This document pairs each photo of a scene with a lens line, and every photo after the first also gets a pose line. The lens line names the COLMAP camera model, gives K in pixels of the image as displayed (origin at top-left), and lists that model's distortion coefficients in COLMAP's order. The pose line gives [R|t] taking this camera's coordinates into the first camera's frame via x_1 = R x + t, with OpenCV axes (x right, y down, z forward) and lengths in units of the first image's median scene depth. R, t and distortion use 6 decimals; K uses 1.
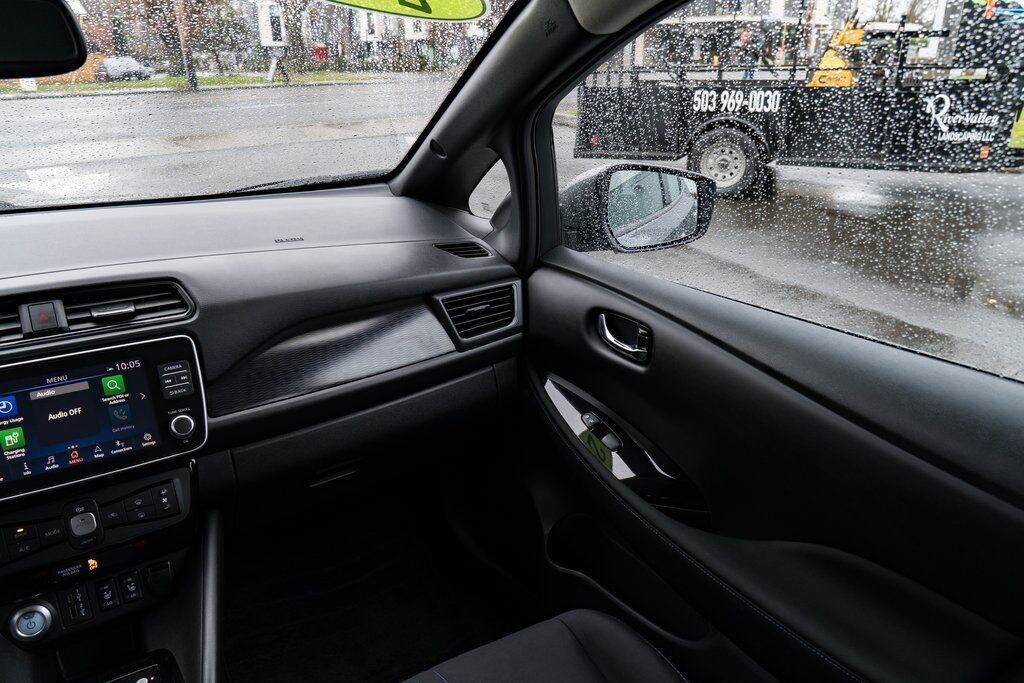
lens RADIAL K [[705.9, 0, 502.4], [0, 705.9, 348.4], [0, 0, 1]] dist [-0.010742, 0.007618]
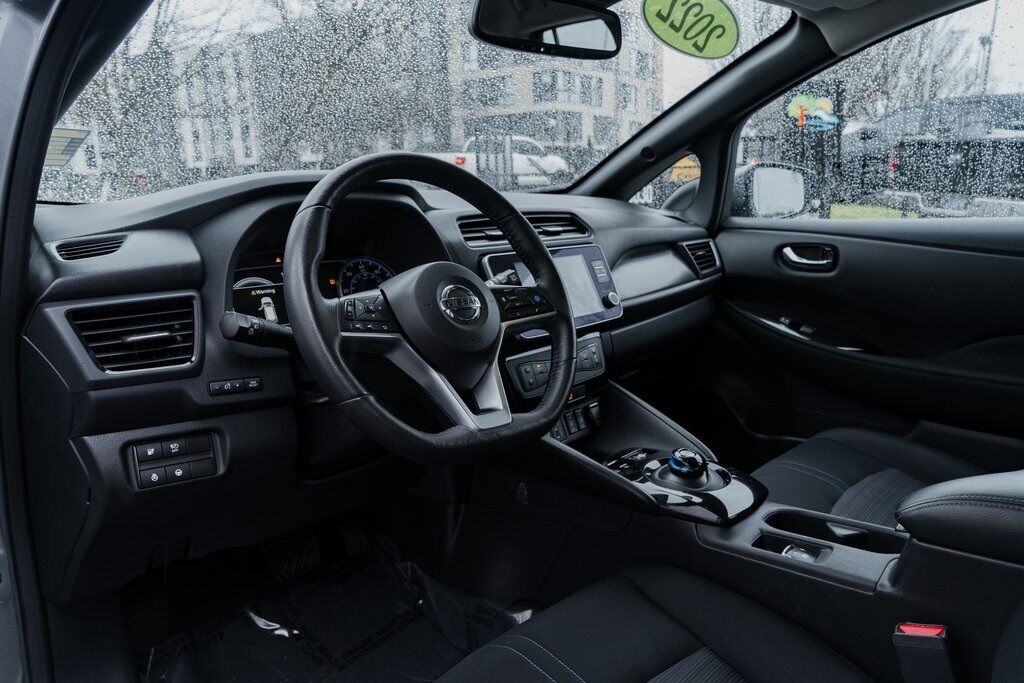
lens RADIAL K [[705.9, 0, 511.3], [0, 705.9, 351.5], [0, 0, 1]] dist [-0.010742, 0.007618]
pose [[0.966771, -0.069958, 0.245885, -1.050146], [0.108002, 0.983548, -0.144809, 0.415424], [-0.231709, 0.166553, 0.958421, -0.354130]]
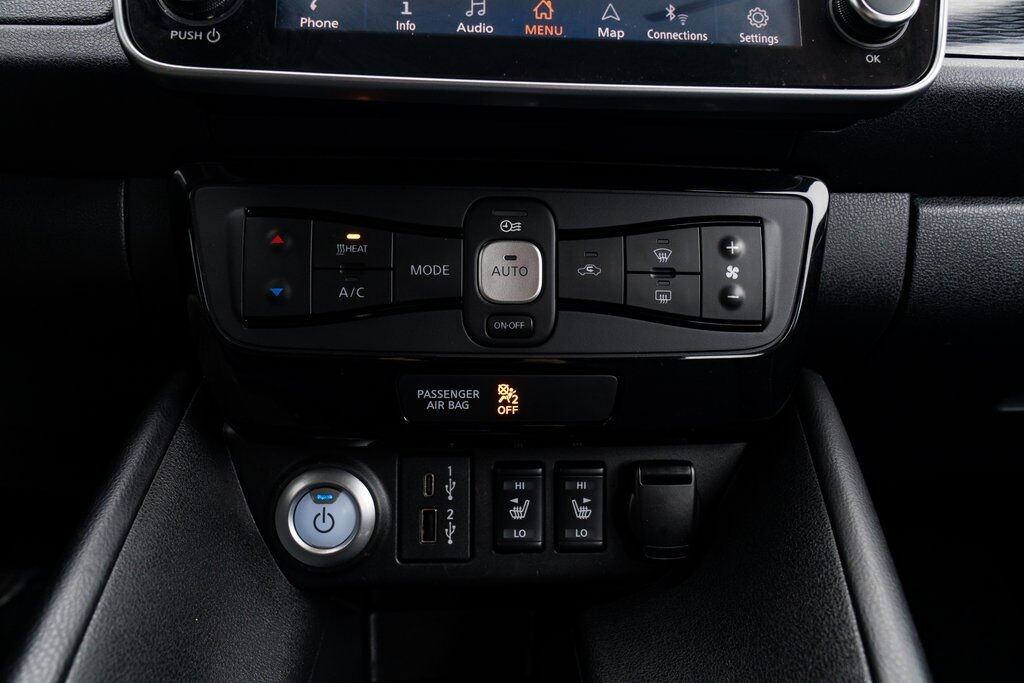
lens RADIAL K [[705.9, 0, 512.9], [0, 705.9, 348.5], [0, 0, 1]] dist [-0.010742, 0.007618]
pose [[0.873916, 0.181560, -0.450896, -0.438926], [-0.204995, 0.978758, -0.003205, 0.286462], [0.440736, 0.095232, 0.892571, 0.709299]]
